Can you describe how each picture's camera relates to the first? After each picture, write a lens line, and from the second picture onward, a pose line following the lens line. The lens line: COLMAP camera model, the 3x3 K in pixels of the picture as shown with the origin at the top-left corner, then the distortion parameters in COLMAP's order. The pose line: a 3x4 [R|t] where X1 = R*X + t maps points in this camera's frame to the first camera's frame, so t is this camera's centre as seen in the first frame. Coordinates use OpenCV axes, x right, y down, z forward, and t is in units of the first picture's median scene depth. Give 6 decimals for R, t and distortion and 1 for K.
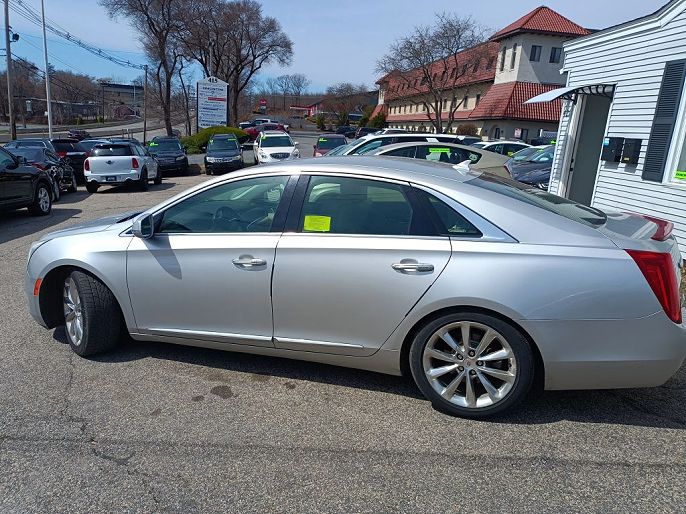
lens RADIAL K [[488.3, 0, 340.1], [0, 488.3, 262.7], [0, 0, 1]] dist [0.032137, -0.016915]
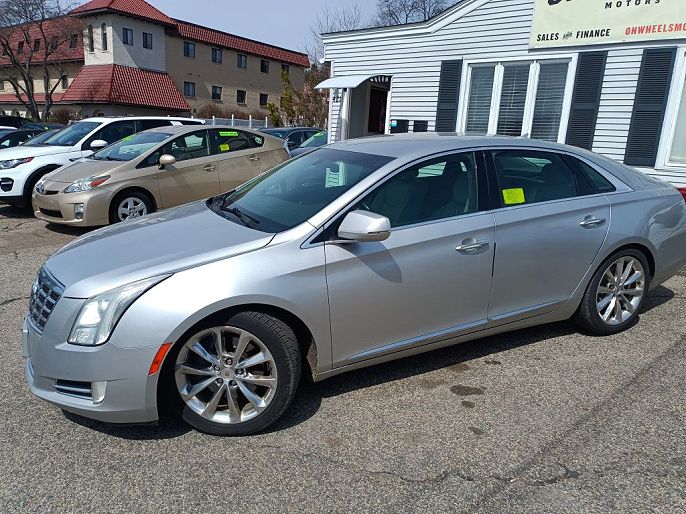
lens RADIAL K [[488.3, 0, 346.4], [0, 488.3, 262.4], [0, 0, 1]] dist [0.032137, -0.016915]
pose [[0.726007, -0.193027, 0.660041, -0.408350], [0.176396, 0.979958, 0.092560, -0.041148], [-0.664679, 0.049229, 0.745506, 0.191428]]
